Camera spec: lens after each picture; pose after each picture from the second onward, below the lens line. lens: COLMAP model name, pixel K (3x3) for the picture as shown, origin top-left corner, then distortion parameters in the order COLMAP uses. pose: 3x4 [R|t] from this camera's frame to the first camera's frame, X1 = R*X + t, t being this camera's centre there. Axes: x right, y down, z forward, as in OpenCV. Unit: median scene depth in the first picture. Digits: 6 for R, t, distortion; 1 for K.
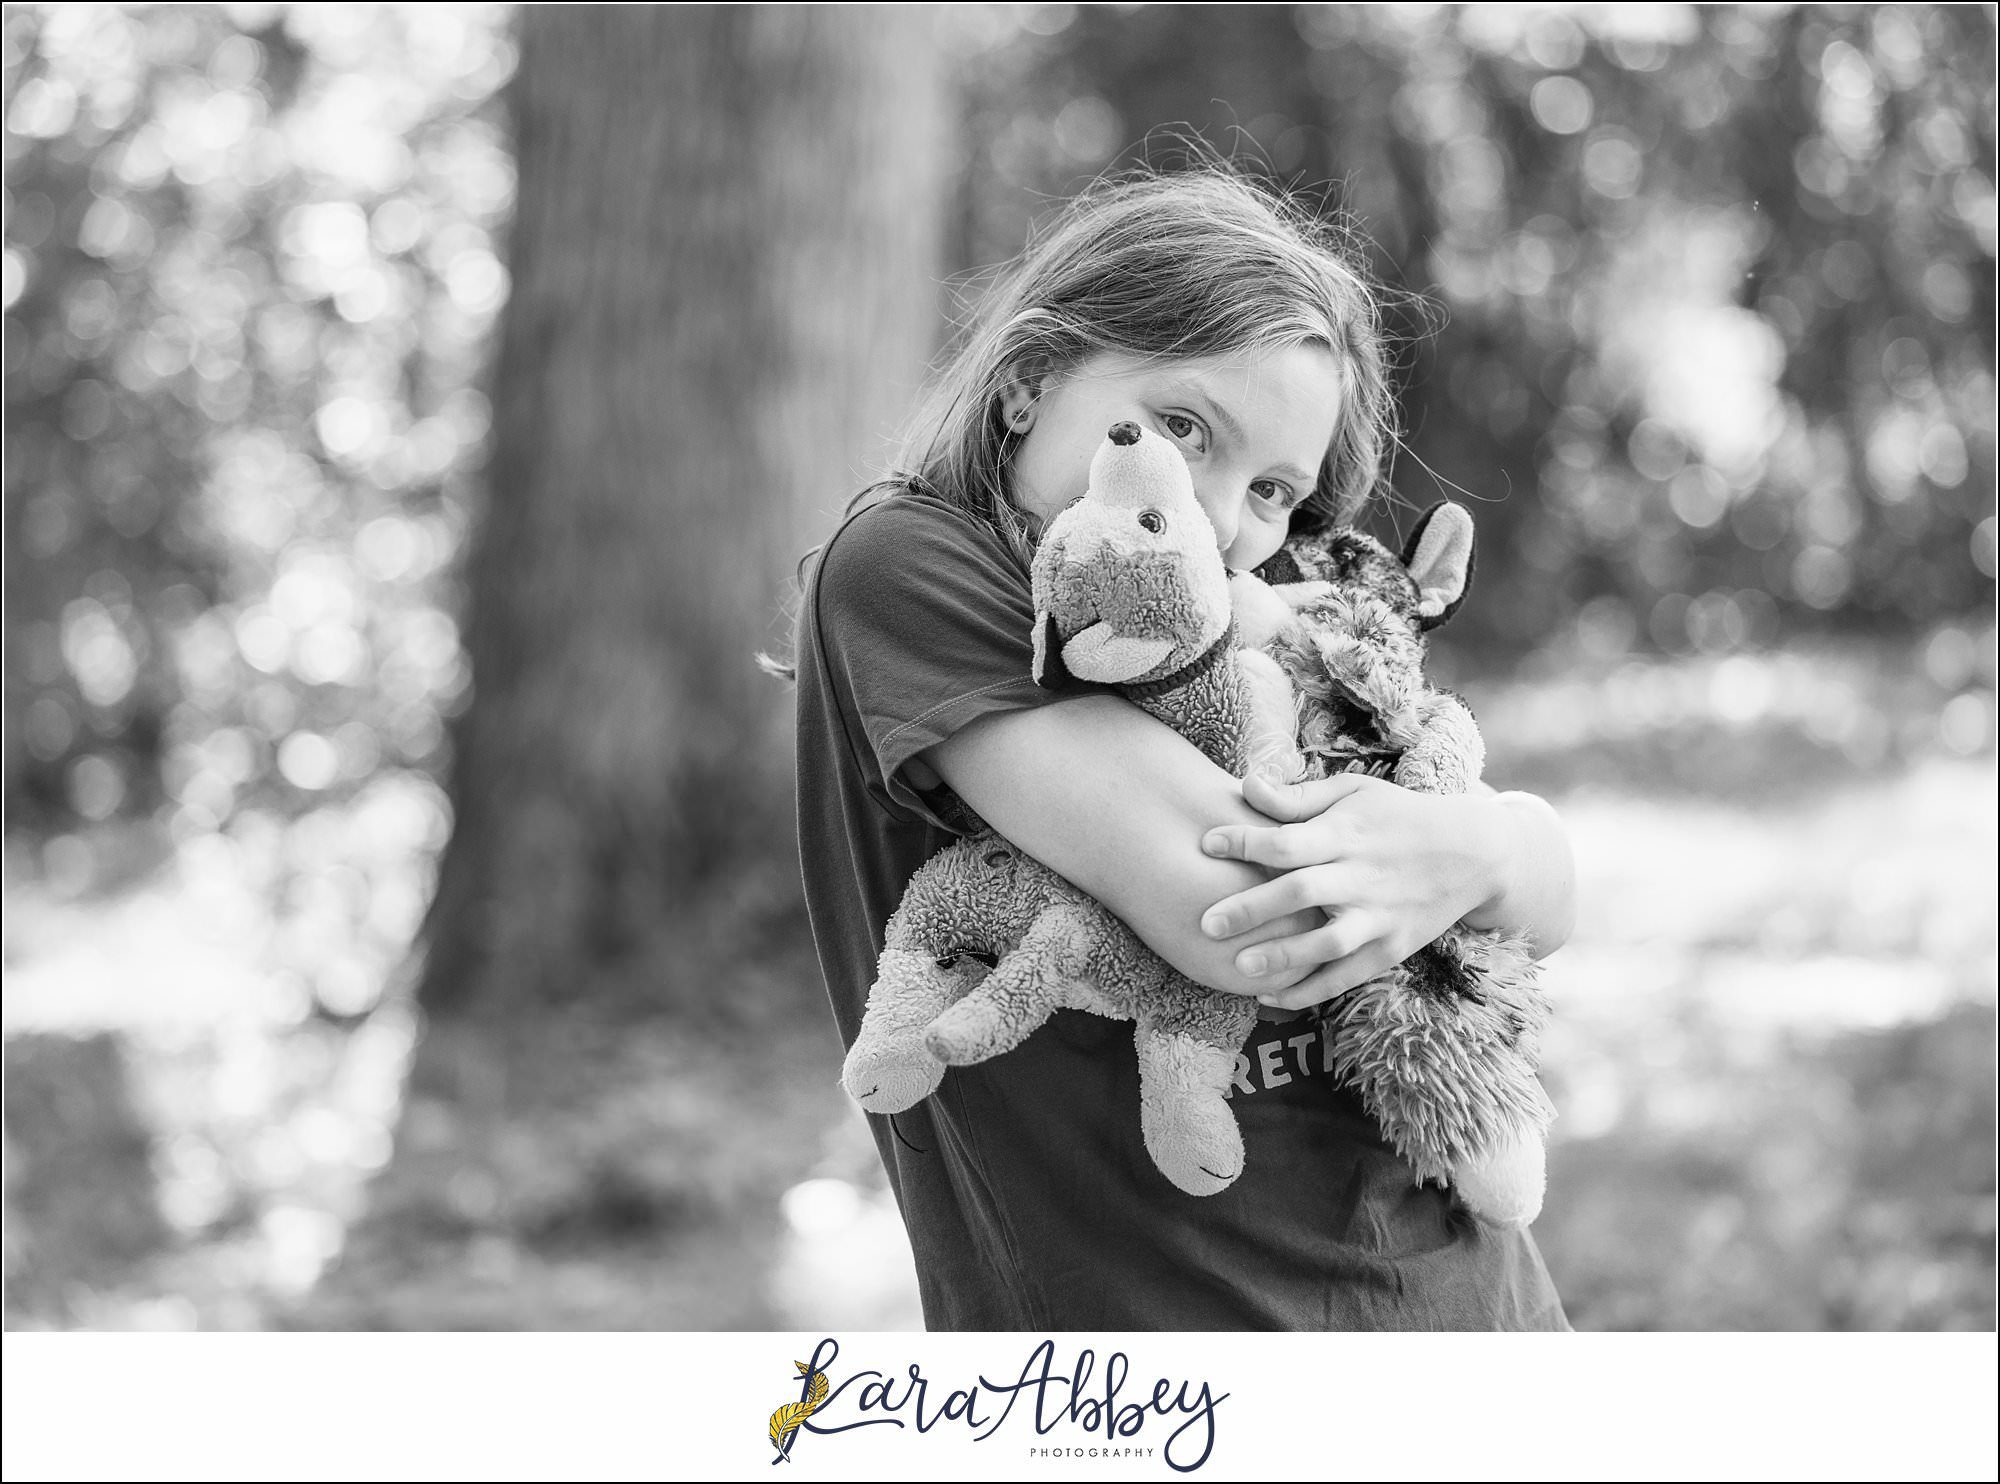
lens RADIAL K [[7471.2, 0, 998.5], [0, 7471.2, 742.6], [0, 0, 1]] dist [0.039905, 0.000000]
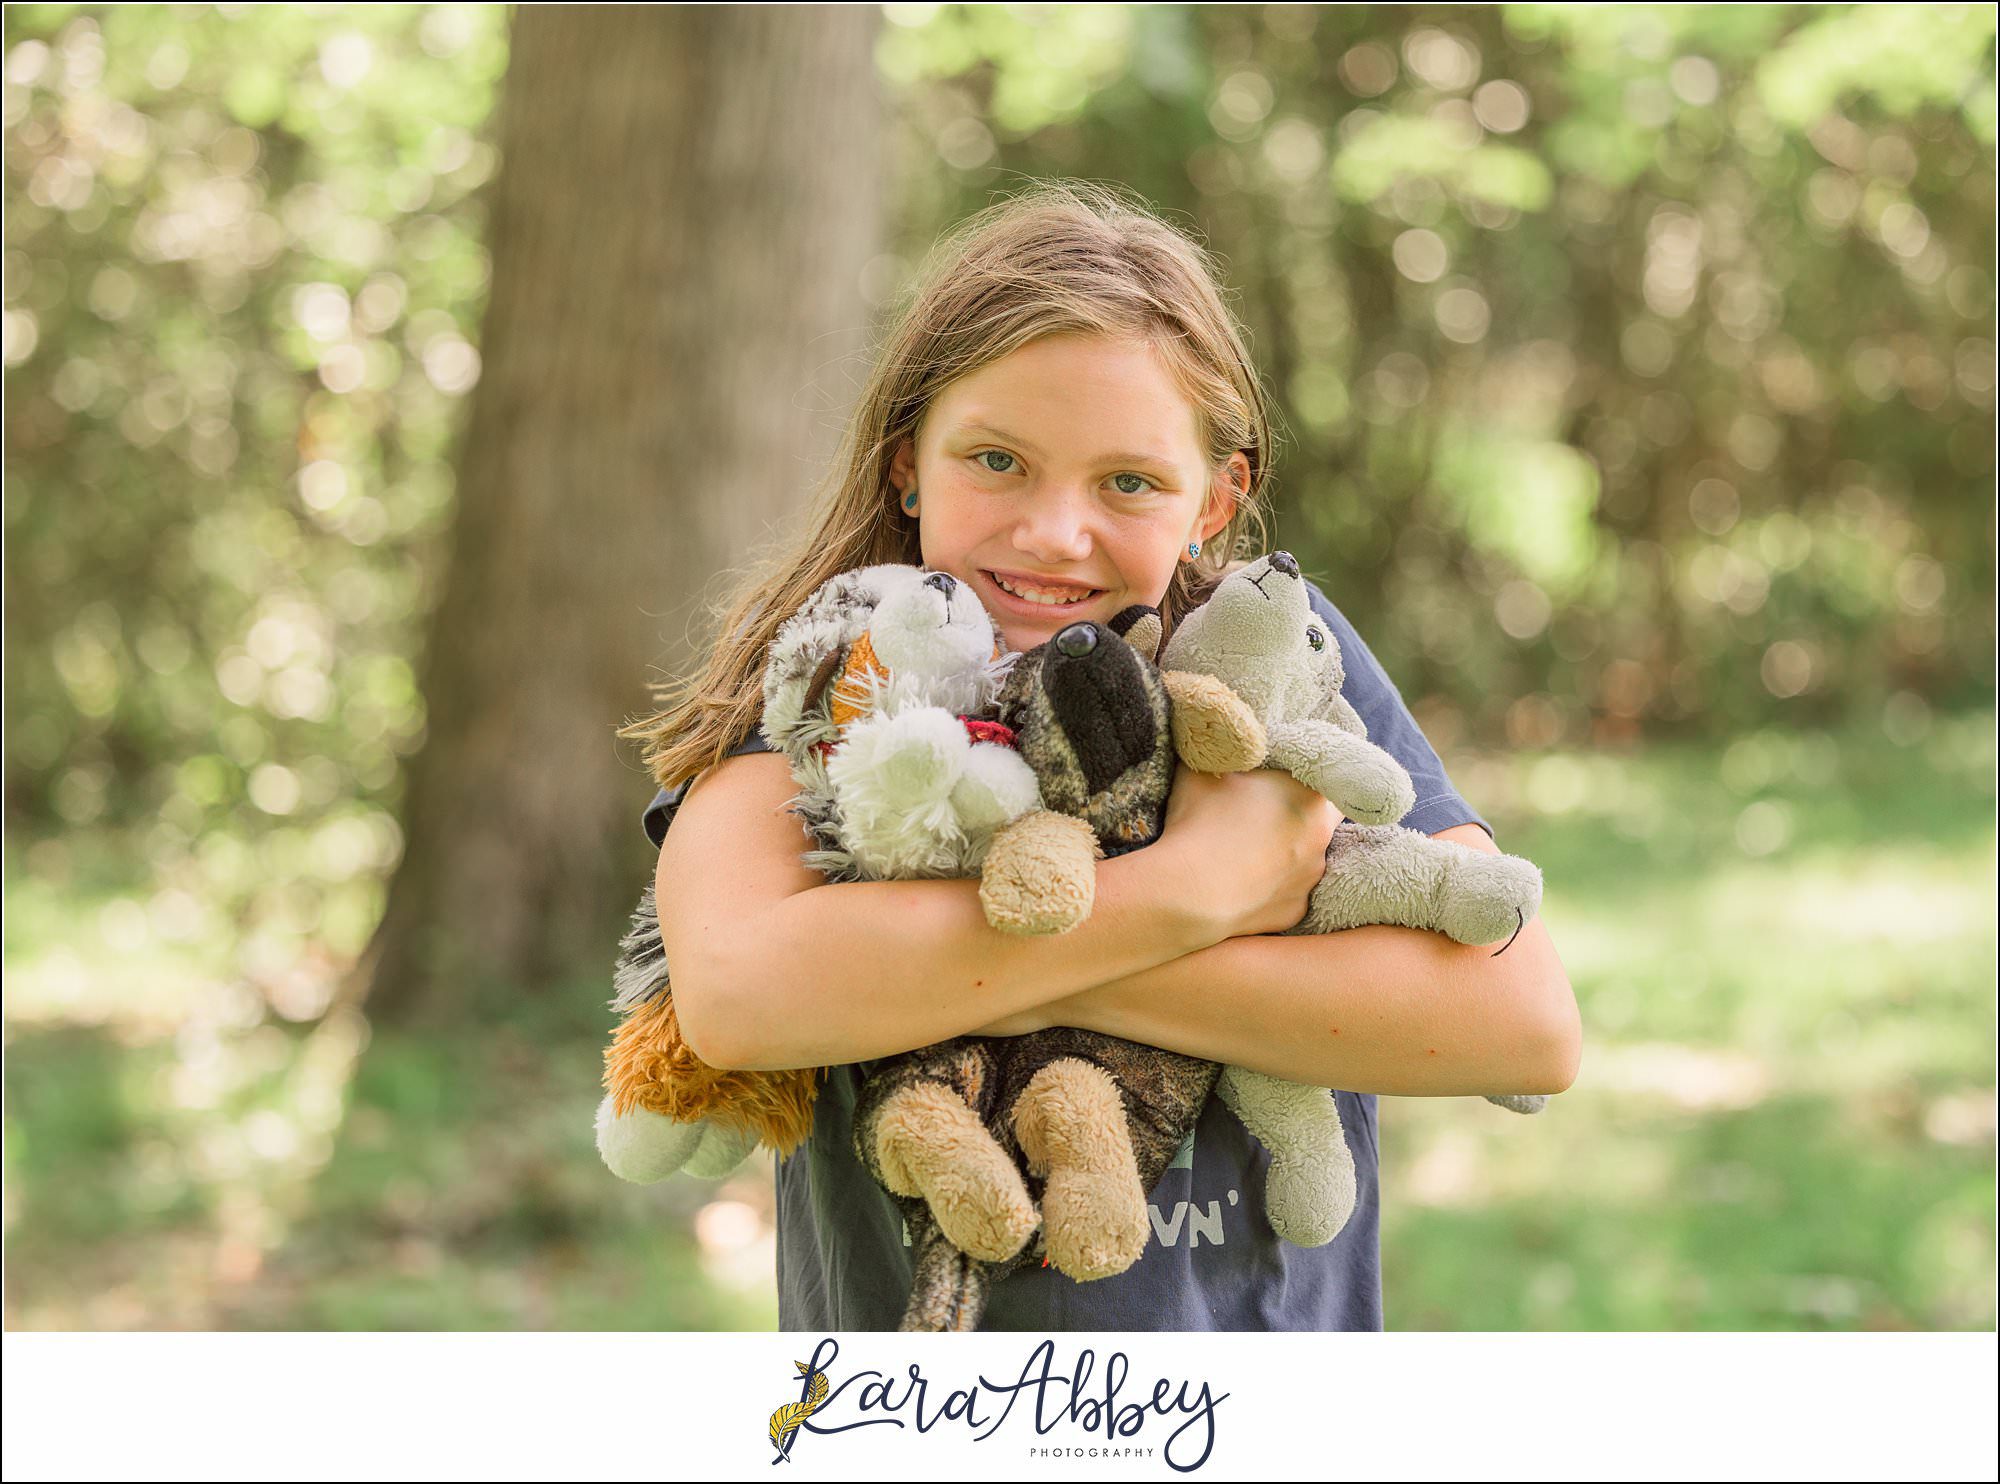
lens RADIAL K [[6059.9, 0, 1002.2], [0, 6059.9, 740.5], [0, 0, 1]] dist [0.109236, 0.000000]
pose [[0.998259, 0.051236, 0.029226, -0.011730], [-0.051099, 0.998679, -0.005421, -0.005200], [-0.029465, 0.003918, 0.999558, 0.103196]]
